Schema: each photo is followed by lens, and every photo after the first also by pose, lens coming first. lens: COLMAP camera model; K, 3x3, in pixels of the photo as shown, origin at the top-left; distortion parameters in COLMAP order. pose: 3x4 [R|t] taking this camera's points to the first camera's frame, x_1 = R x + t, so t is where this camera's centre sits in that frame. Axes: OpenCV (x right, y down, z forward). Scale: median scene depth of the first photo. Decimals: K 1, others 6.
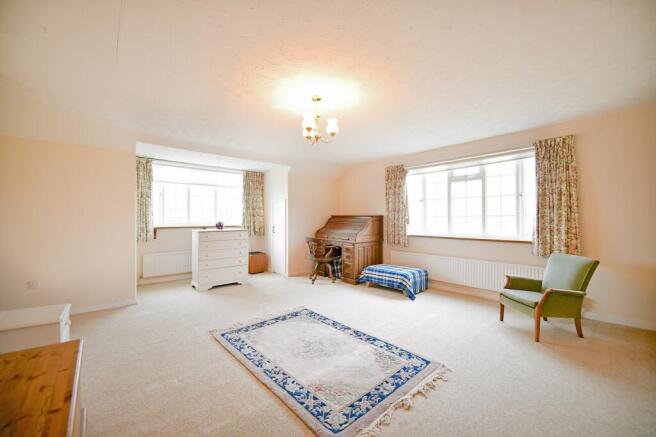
lens RADIAL K [[262.0, 0, 329.3], [0, 262.0, 214.1], [0, 0, 1]] dist [0.001048, -0.000438]
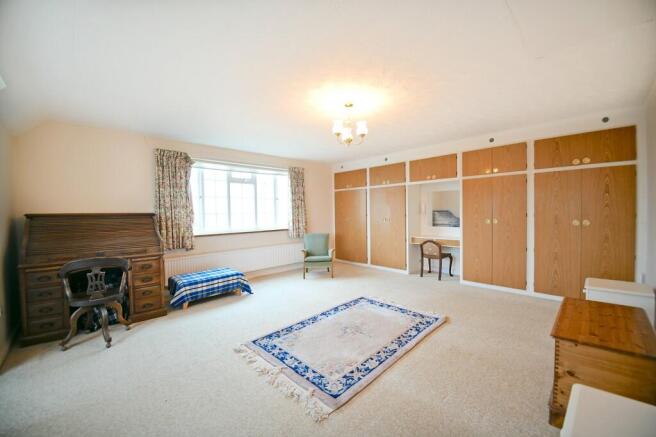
lens RADIAL K [[262.0, 0, 328.9], [0, 262.0, 222.4], [0, 0, 1]] dist [0.001048, -0.000438]
pose [[-0.058760, -0.037292, 0.997575, -0.822525], [0.001515, 0.999298, 0.037445, 0.004338], [-0.998271, 0.003711, -0.058662, 0.835131]]
